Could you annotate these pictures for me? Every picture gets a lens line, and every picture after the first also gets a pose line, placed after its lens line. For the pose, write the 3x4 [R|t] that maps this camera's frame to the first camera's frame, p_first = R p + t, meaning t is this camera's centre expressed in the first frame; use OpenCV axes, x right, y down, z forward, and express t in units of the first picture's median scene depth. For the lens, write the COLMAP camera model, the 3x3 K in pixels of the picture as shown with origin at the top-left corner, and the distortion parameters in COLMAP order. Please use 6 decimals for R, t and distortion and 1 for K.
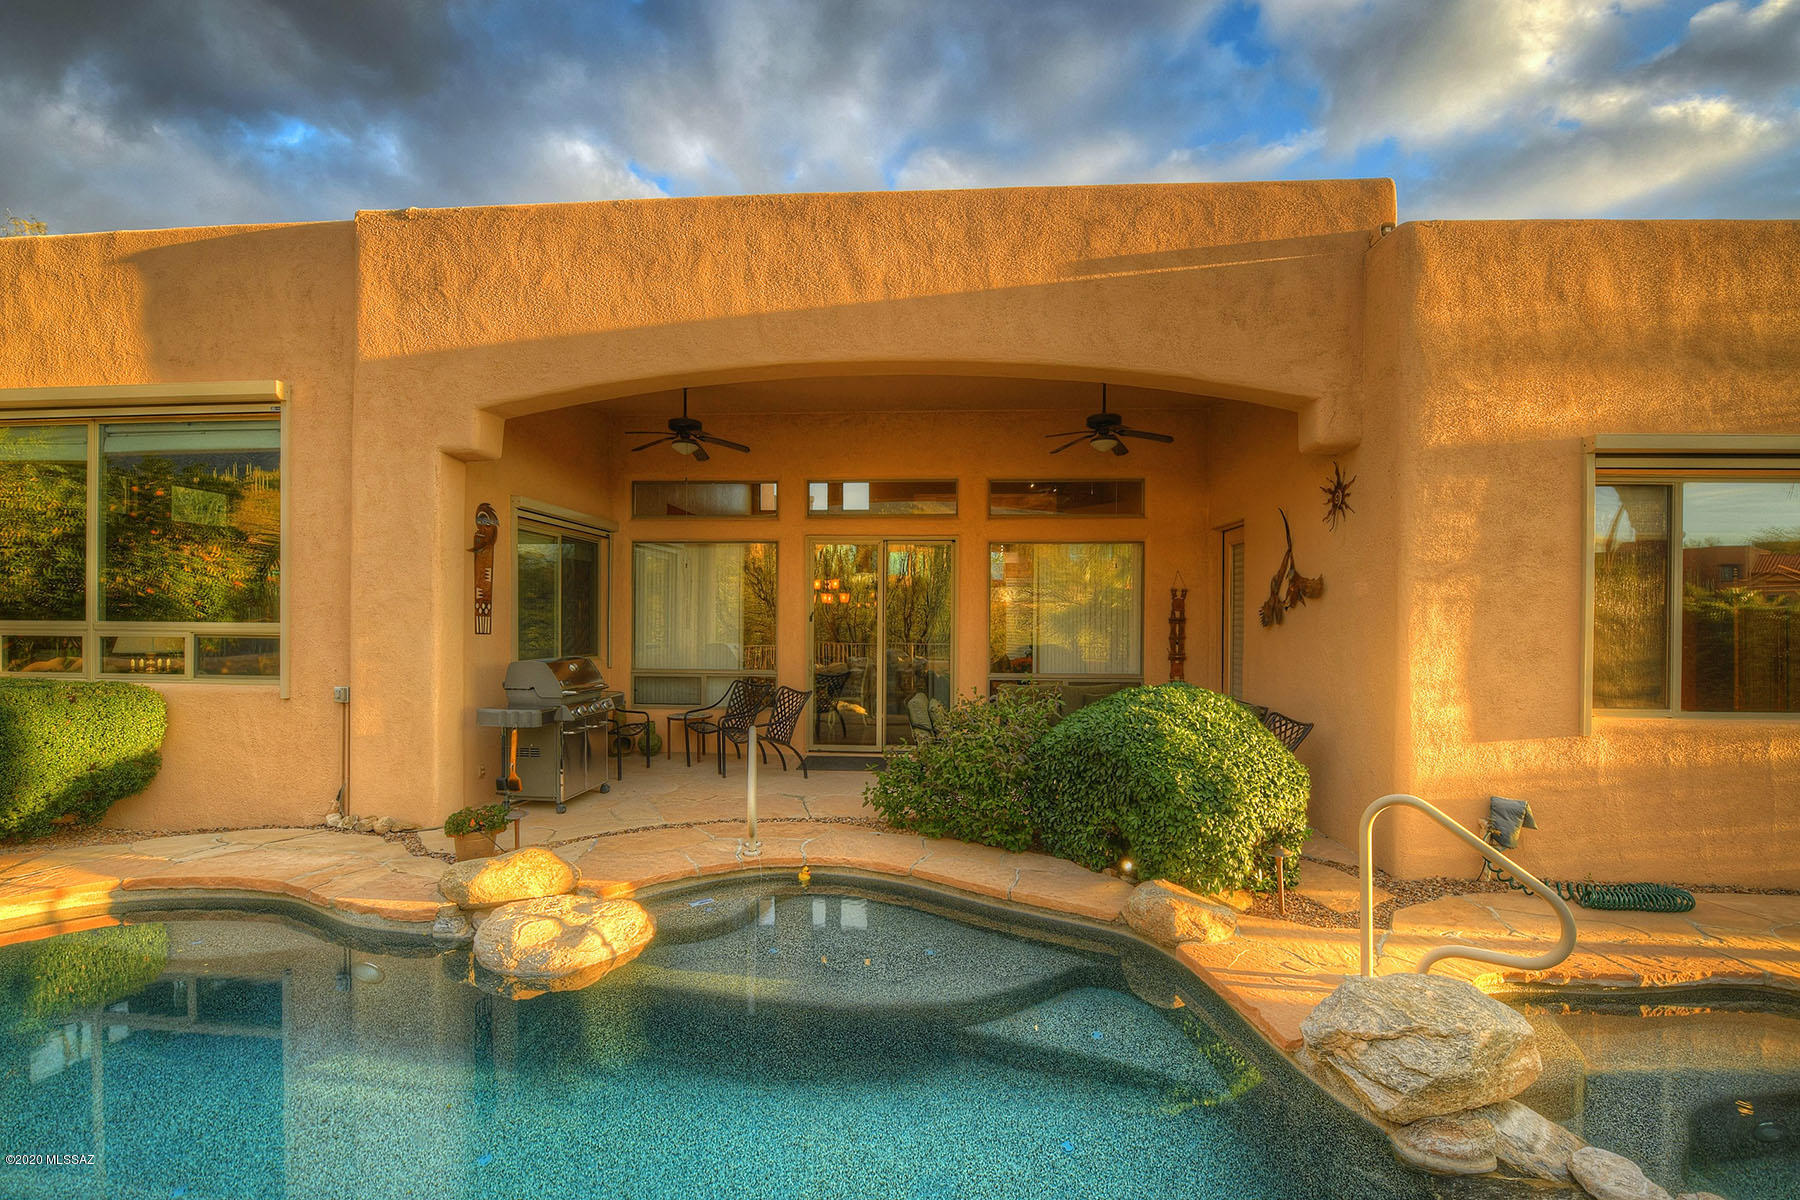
lens RADIAL K [[731.1, 0, 900.0], [0, 731.1, 600.0], [0, 0, 1]] dist [-0.019593, -0.000504]
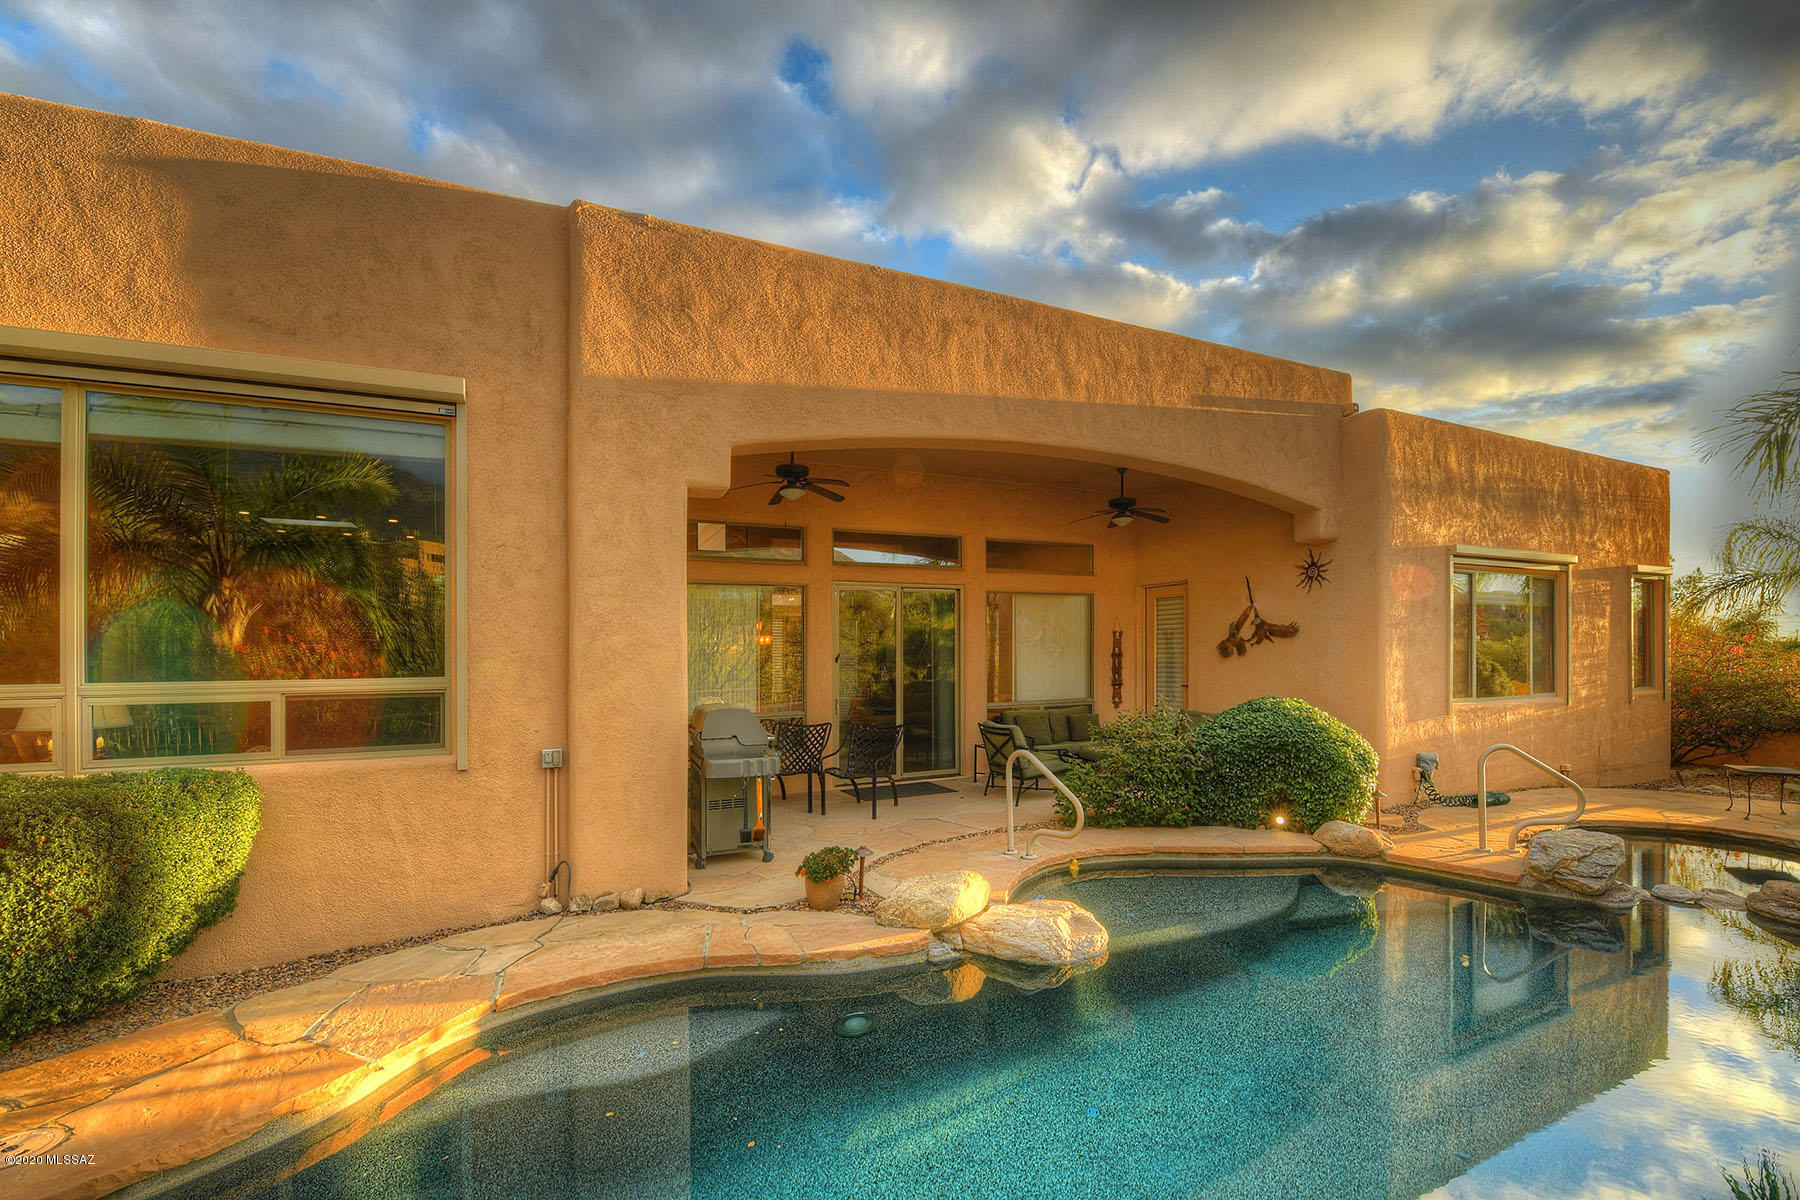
lens RADIAL K [[724.0, 0, 899.7], [0, 724.0, 636.2], [0, 0, 1]] dist [-0.015066, -0.000068]
pose [[0.884141, -0.006307, 0.467177, -0.834962], [0.008828, 0.999956, -0.003208, -0.007367], [-0.467136, 0.006961, 0.884158, 0.054676]]
